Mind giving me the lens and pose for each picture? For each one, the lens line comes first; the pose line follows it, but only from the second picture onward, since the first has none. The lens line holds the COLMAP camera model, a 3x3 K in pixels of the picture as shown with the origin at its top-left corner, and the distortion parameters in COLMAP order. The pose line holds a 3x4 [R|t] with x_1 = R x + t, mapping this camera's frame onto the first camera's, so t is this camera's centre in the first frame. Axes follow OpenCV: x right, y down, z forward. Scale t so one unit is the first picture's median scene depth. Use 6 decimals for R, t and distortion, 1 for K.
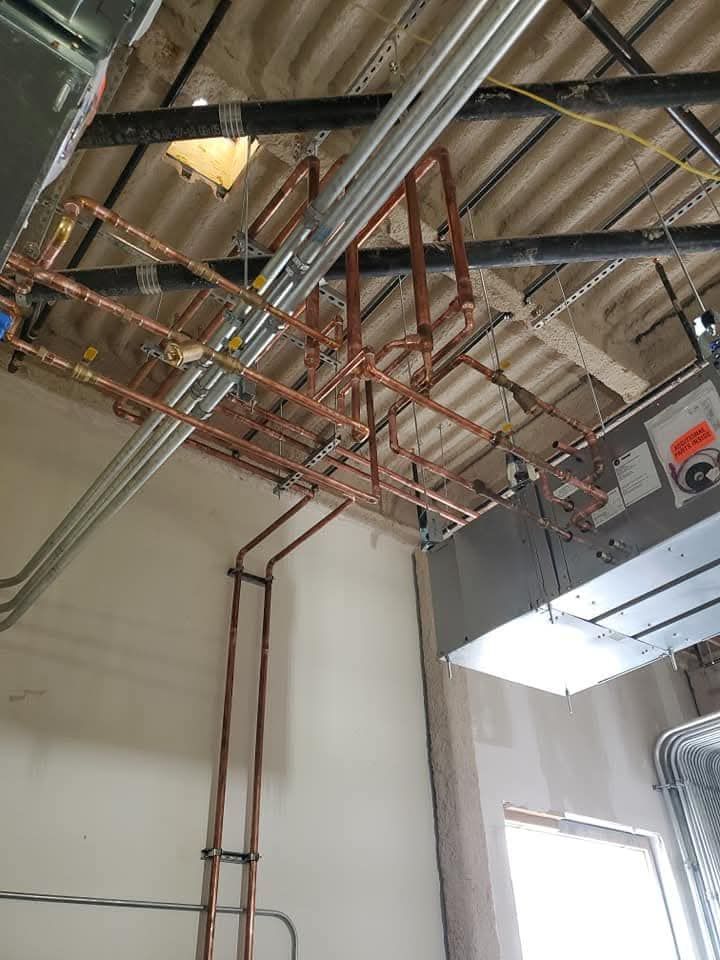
lens RADIAL K [[736.6, 0, 358.9], [0, 736.6, 471.6], [0, 0, 1]] dist [0.039945, -0.052938]
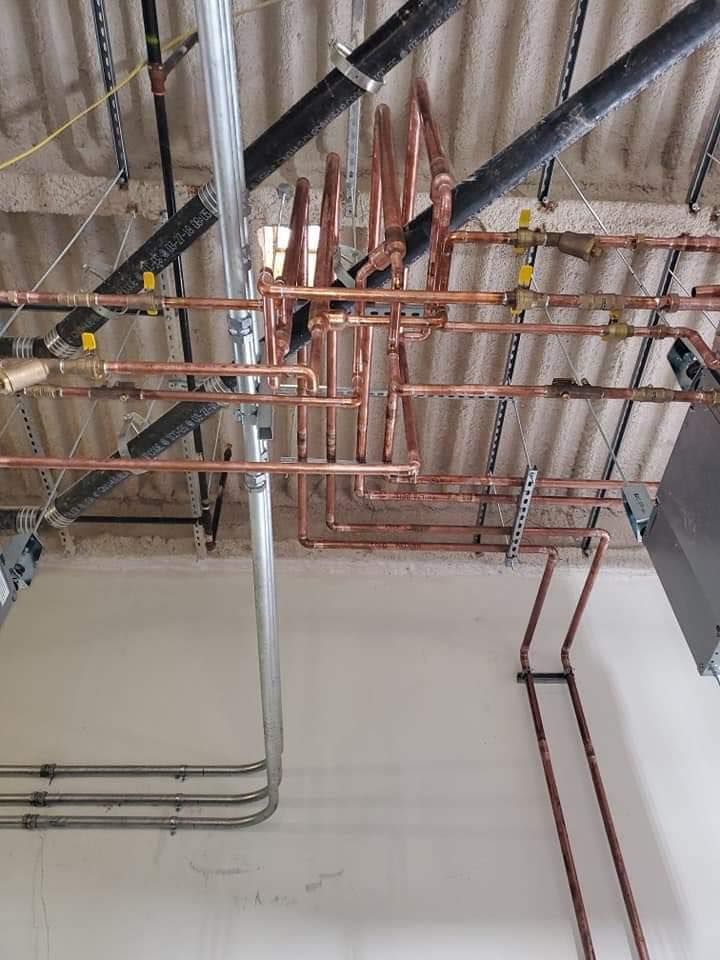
lens RADIAL K [[736.6, 0, 358.9], [0, 736.6, 471.6], [0, 0, 1]] dist [0.039945, -0.052938]
pose [[0.827091, -0.423534, -0.369514, 0.108438], [0.346946, 0.901928, -0.257206, 0.096172], [0.442210, 0.084531, 0.892919, 0.175013]]
